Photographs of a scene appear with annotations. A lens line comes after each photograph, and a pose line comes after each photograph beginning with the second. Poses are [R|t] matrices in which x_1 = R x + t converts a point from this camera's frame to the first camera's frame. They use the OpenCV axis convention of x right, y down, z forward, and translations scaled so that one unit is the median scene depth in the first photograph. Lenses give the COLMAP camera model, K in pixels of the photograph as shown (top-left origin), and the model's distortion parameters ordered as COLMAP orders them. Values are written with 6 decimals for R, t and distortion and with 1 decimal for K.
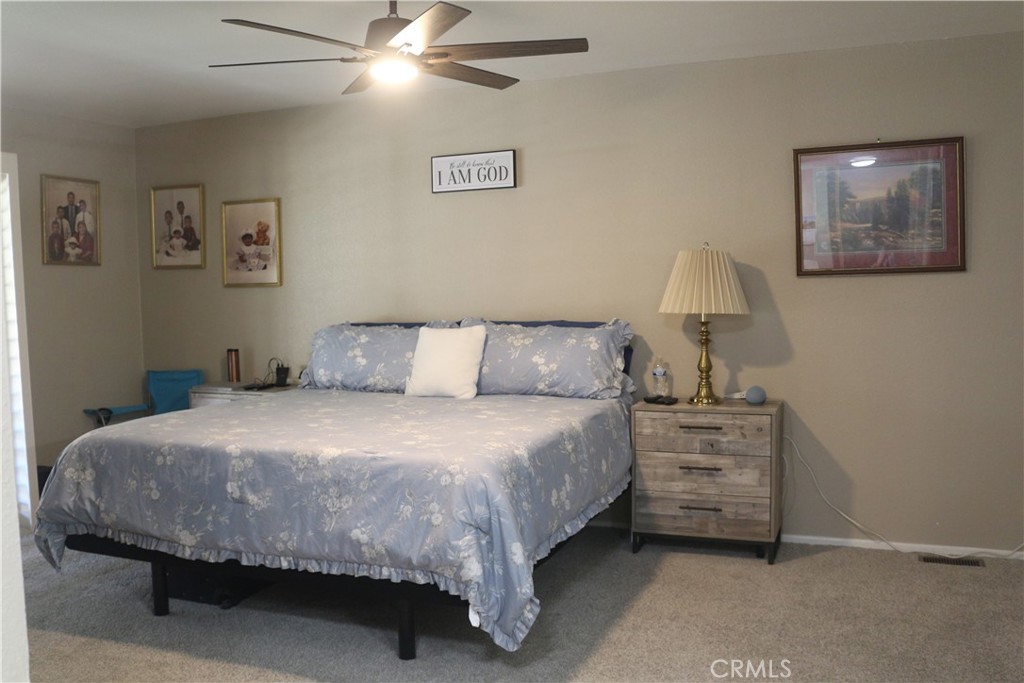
lens RADIAL K [[928.2, 0, 512.0], [0, 928.2, 341.5], [0, 0, 1]] dist [-0.176752, -0.000544]
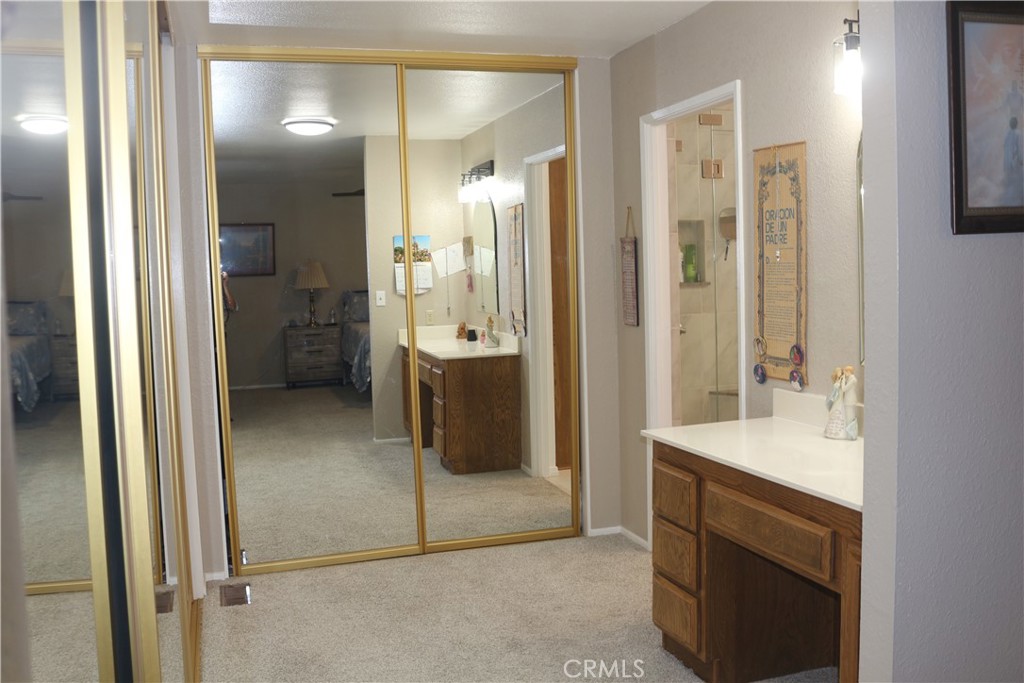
lens RADIAL K [[928.2, 0, 512.0], [0, 928.2, 341.5], [0, 0, 1]] dist [-0.176752, -0.000544]
pose [[0.759850, -0.058295, 0.647479, -0.639825], [0.046915, 0.998292, 0.034823, 0.087518], [-0.648403, 0.003916, 0.761287, -2.171411]]
